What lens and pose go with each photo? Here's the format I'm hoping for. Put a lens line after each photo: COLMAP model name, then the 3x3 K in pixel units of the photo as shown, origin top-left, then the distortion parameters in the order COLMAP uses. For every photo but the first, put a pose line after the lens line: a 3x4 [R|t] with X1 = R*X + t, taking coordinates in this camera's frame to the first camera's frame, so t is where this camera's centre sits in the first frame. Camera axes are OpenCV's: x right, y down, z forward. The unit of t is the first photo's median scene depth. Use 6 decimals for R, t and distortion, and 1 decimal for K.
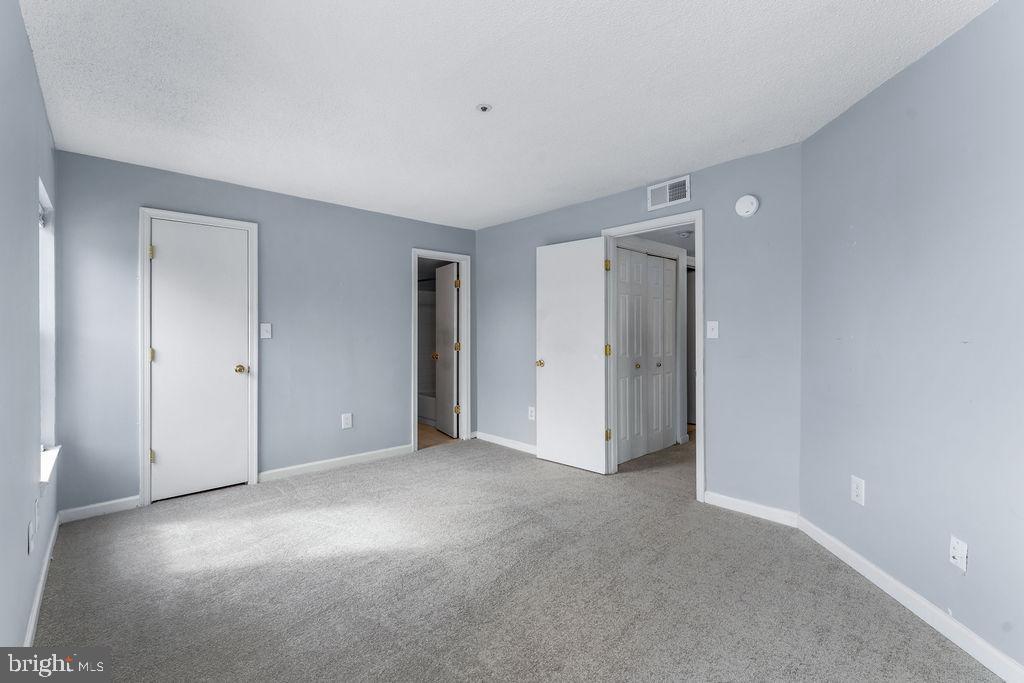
lens RADIAL K [[448.6, 0, 514.3], [0, 448.6, 319.2], [0, 0, 1]] dist [0.000329, -0.000136]
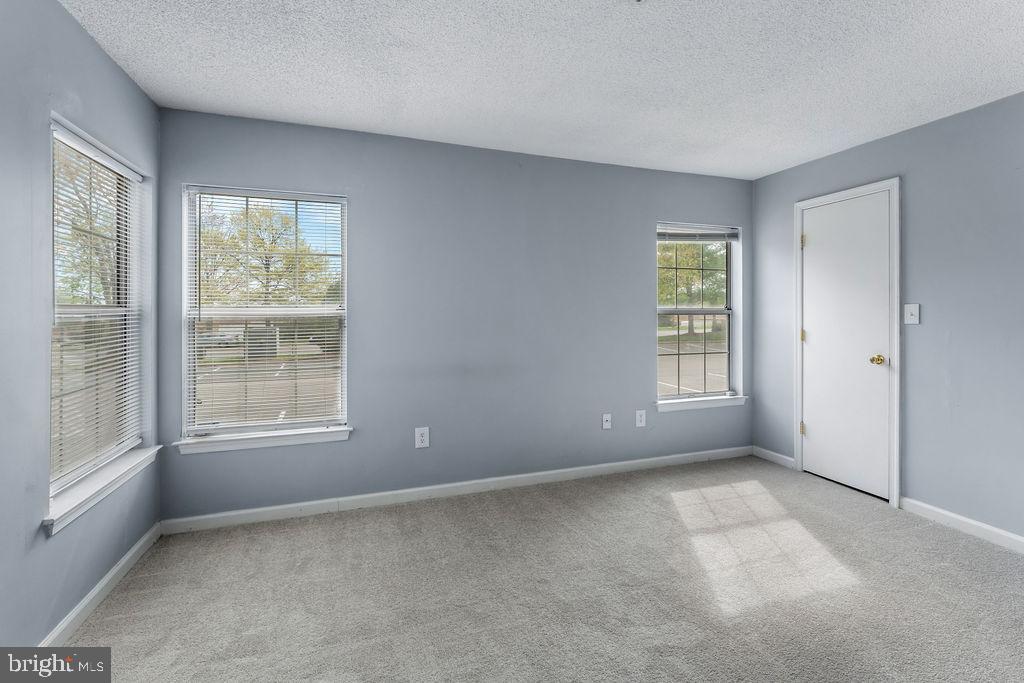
lens RADIAL K [[448.6, 0, 514.3], [0, 448.6, 319.2], [0, 0, 1]] dist [0.000329, -0.000136]
pose [[-0.387965, 0.002533, -0.921671, 0.412961], [0.002237, 0.999996, 0.001806, 0.032797], [0.921671, -0.001361, -0.387969, 0.691102]]
